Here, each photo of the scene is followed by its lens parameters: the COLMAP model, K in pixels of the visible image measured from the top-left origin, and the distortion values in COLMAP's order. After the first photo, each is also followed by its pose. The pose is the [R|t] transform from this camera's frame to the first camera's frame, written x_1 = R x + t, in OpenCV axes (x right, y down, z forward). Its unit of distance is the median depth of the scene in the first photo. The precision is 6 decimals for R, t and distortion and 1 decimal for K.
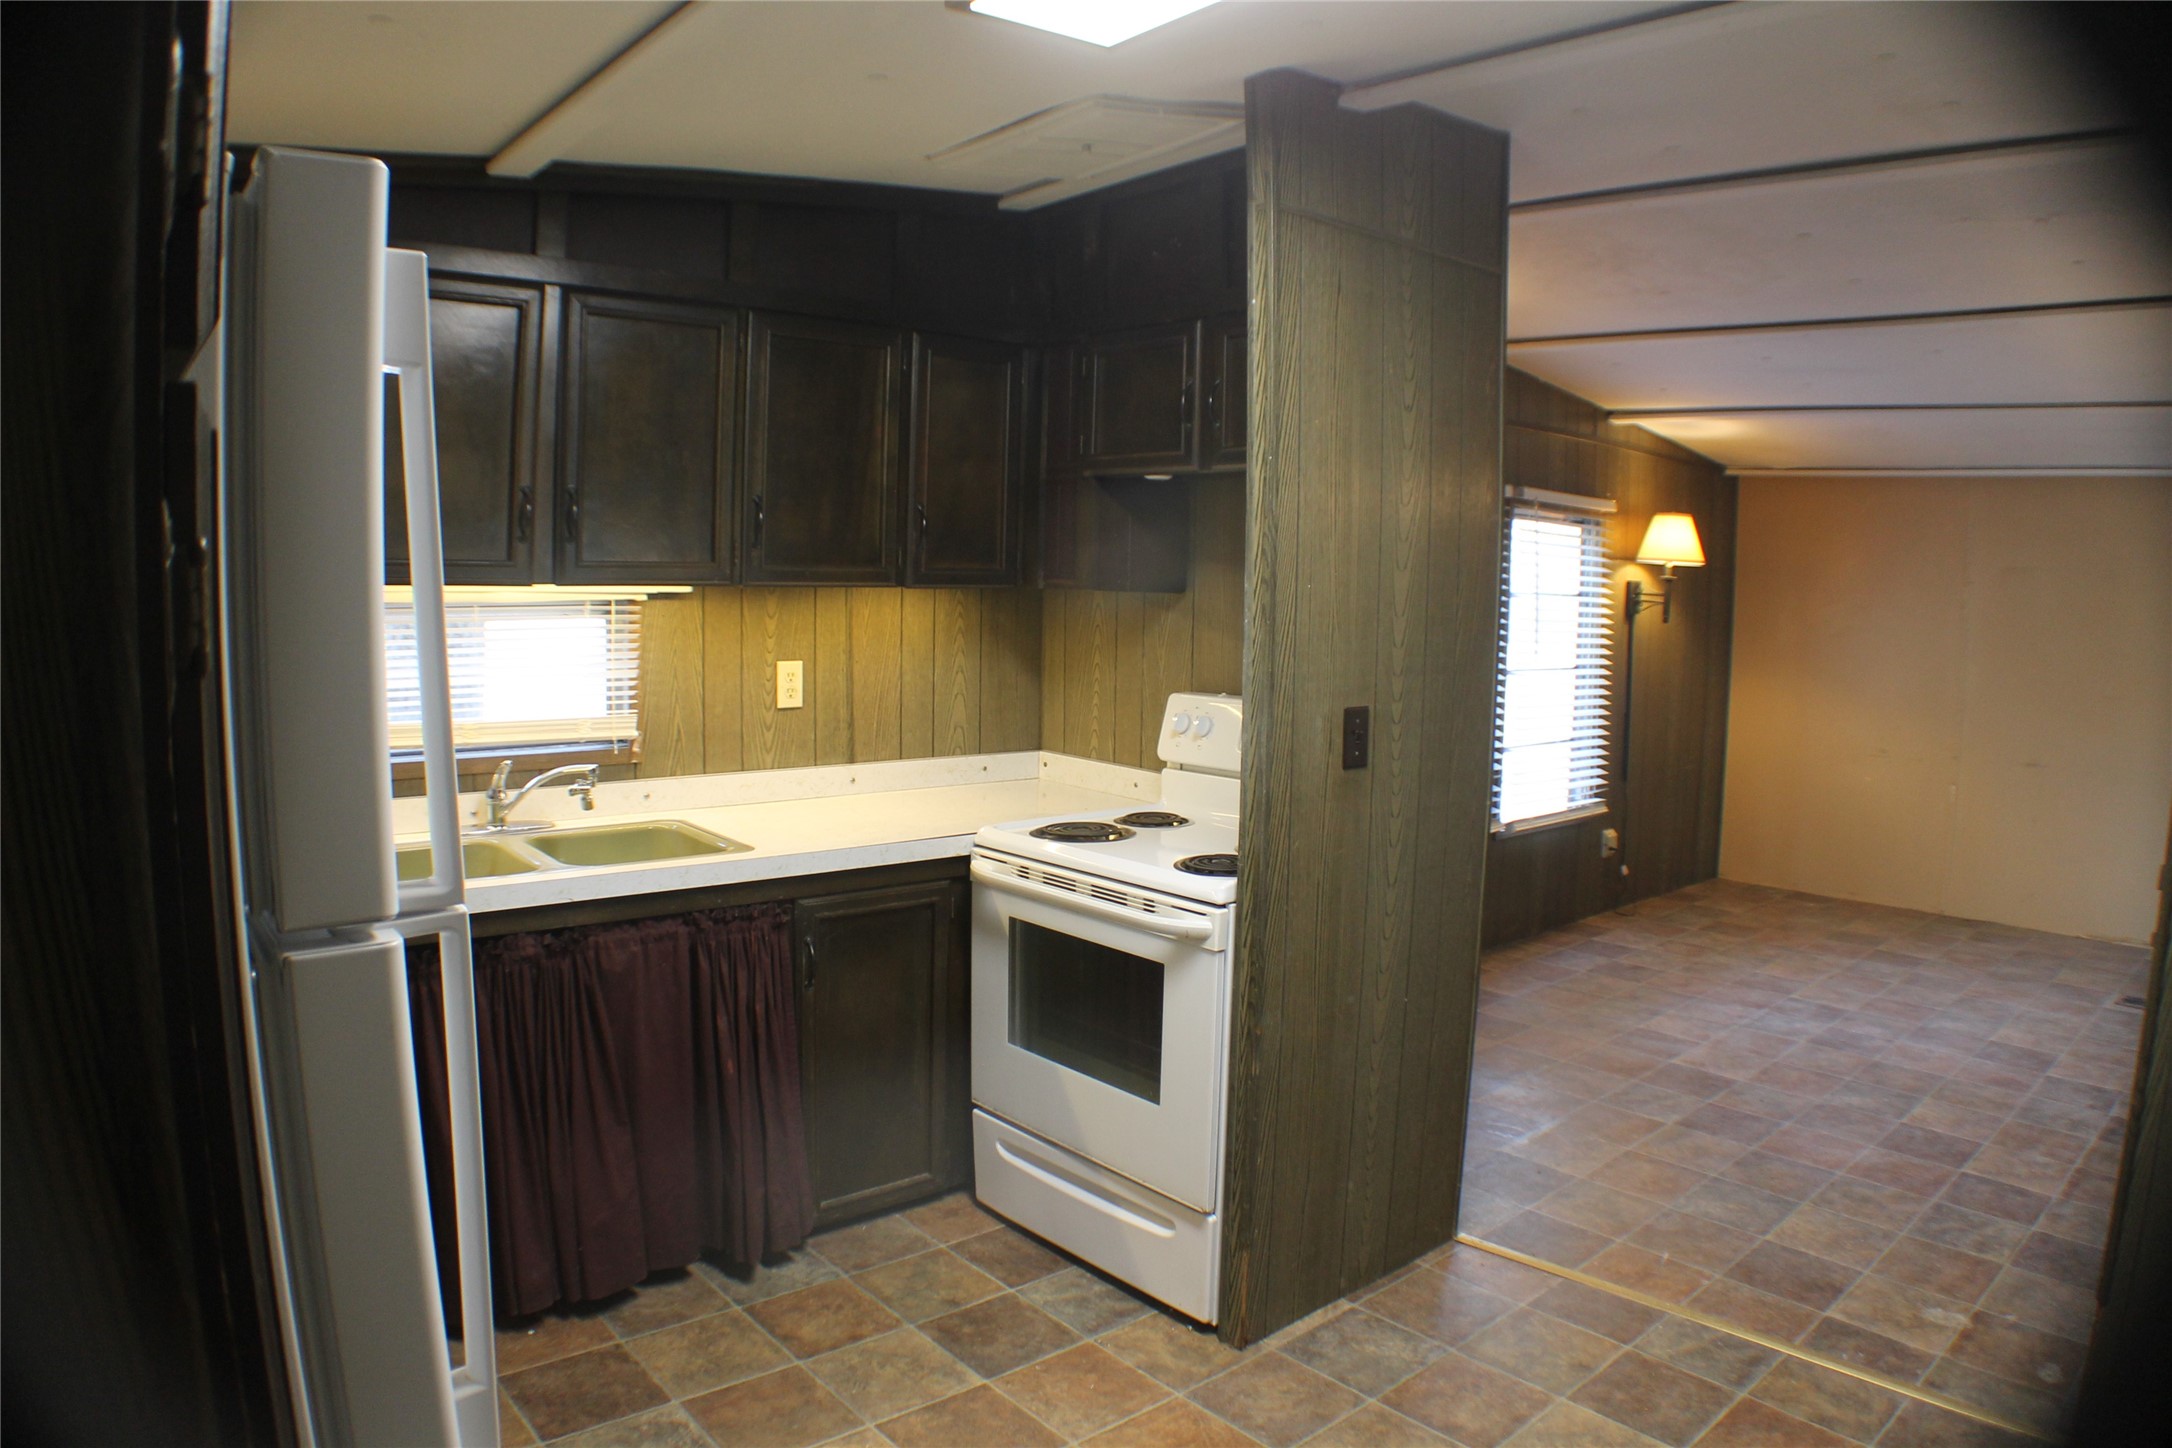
lens RADIAL K [[1404.0, 0, 1086.0], [0, 1404.0, 724.0], [0, 0, 1]] dist [-0.214422, 0.061003]
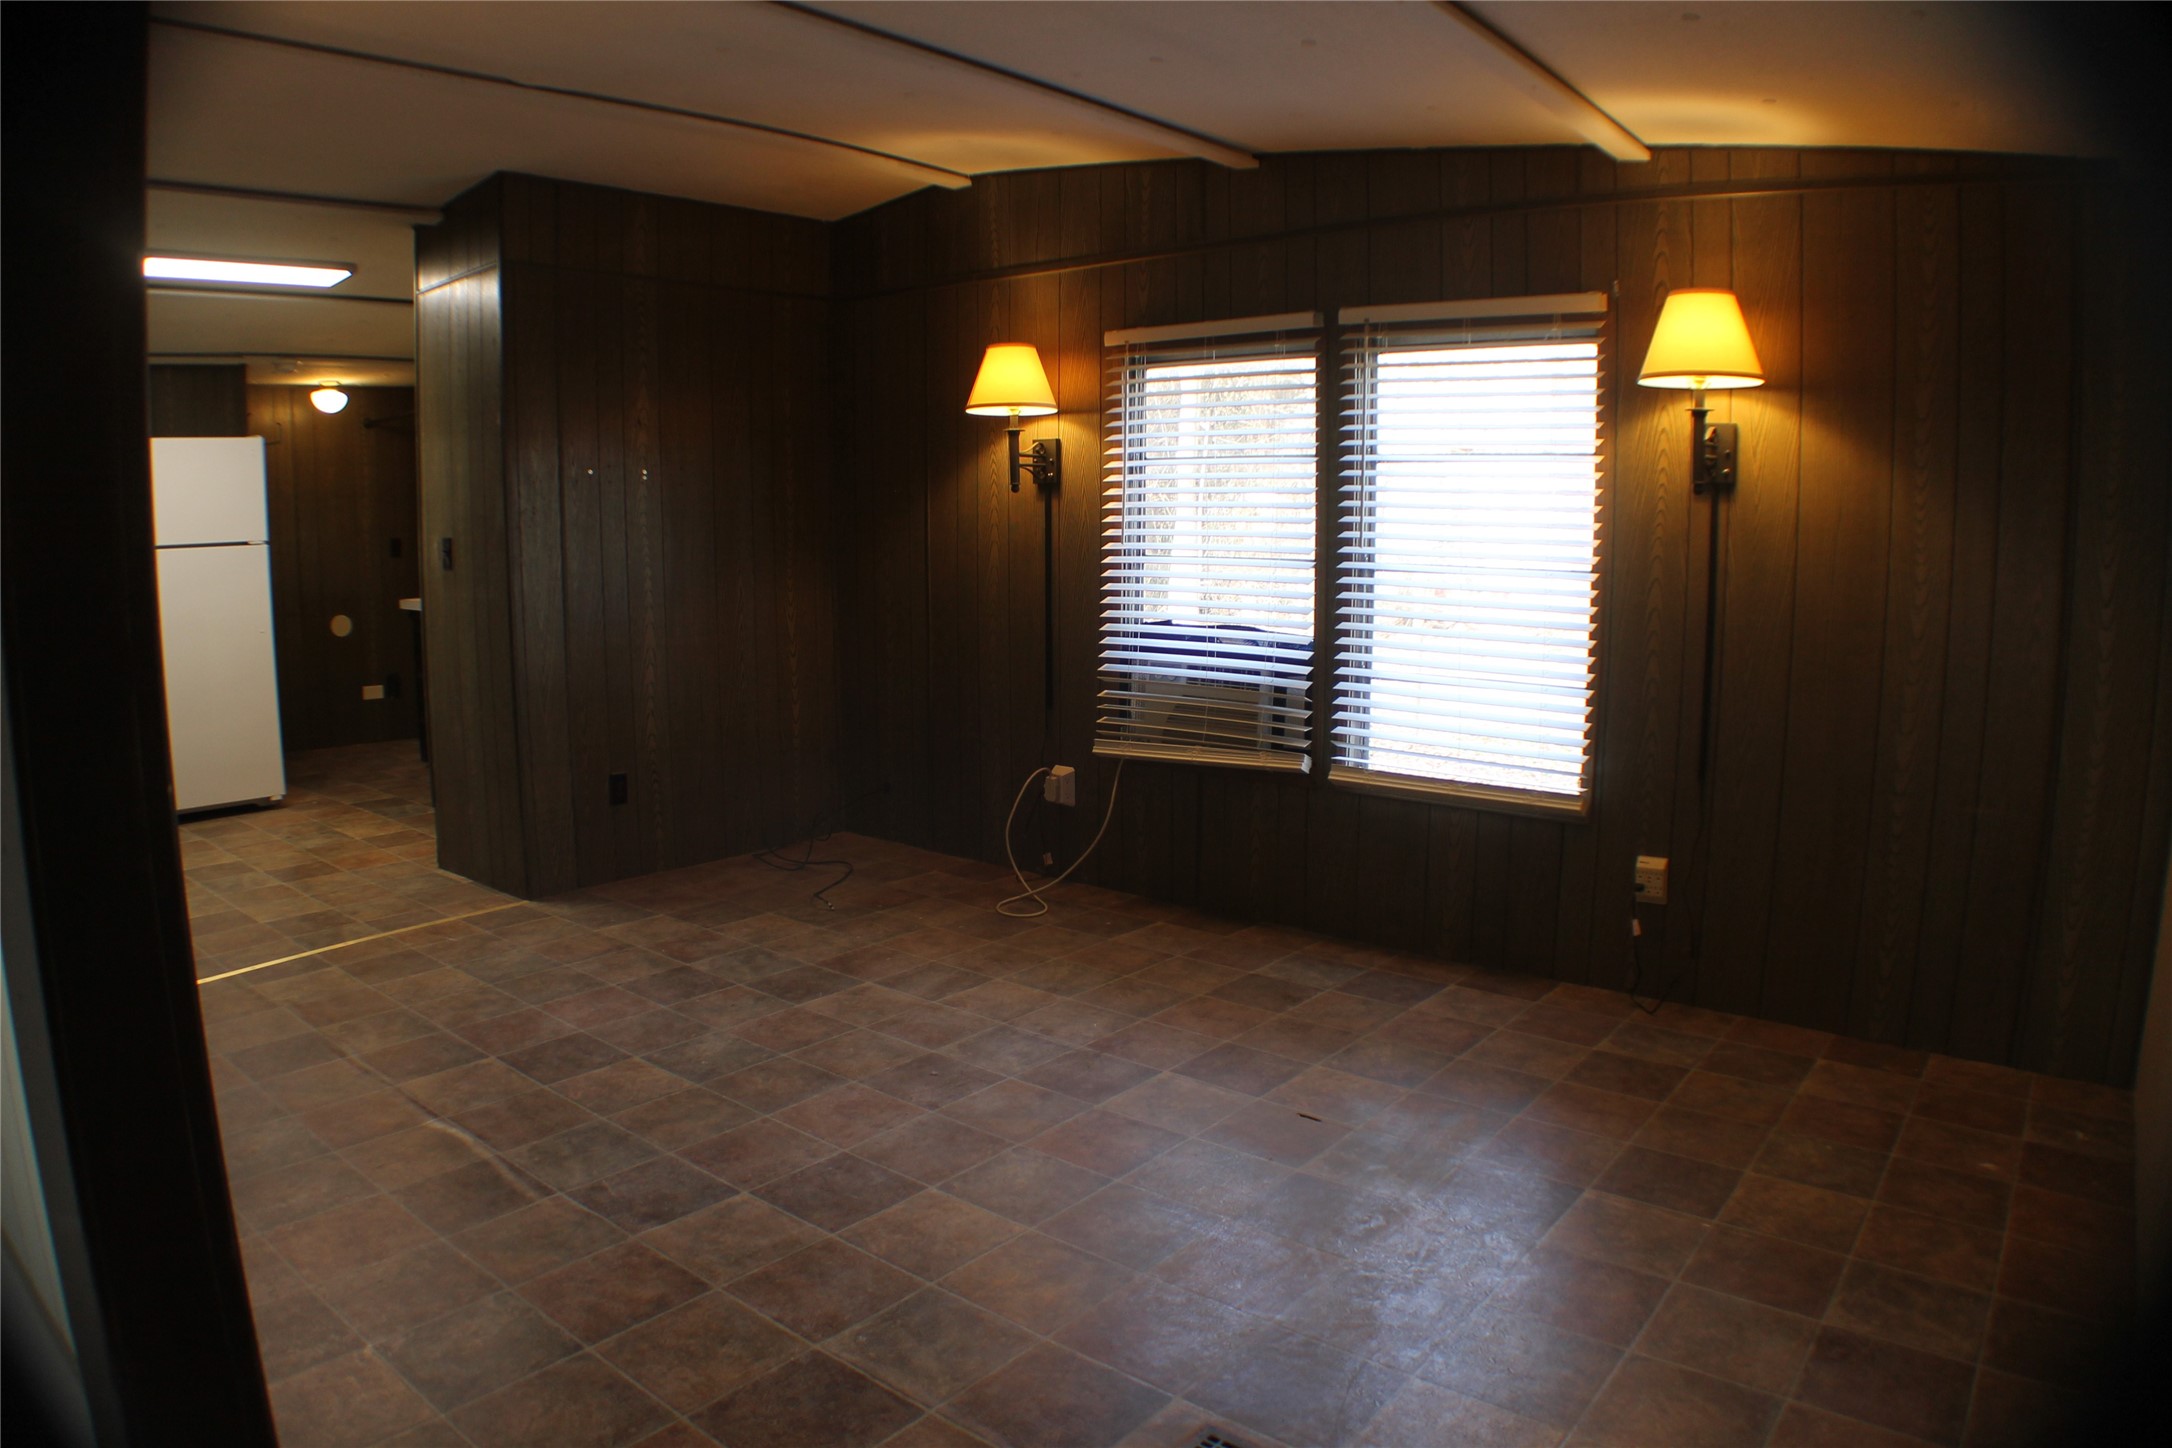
lens RADIAL K [[1404.0, 0, 1086.0], [0, 1404.0, 724.0], [0, 0, 1]] dist [-0.214422, 0.061003]
pose [[0.159786, 0.118061, -0.980066, 1.409041], [-0.094531, 0.990090, 0.103857, -0.021131], [0.982615, 0.076052, 0.169363, 1.035194]]
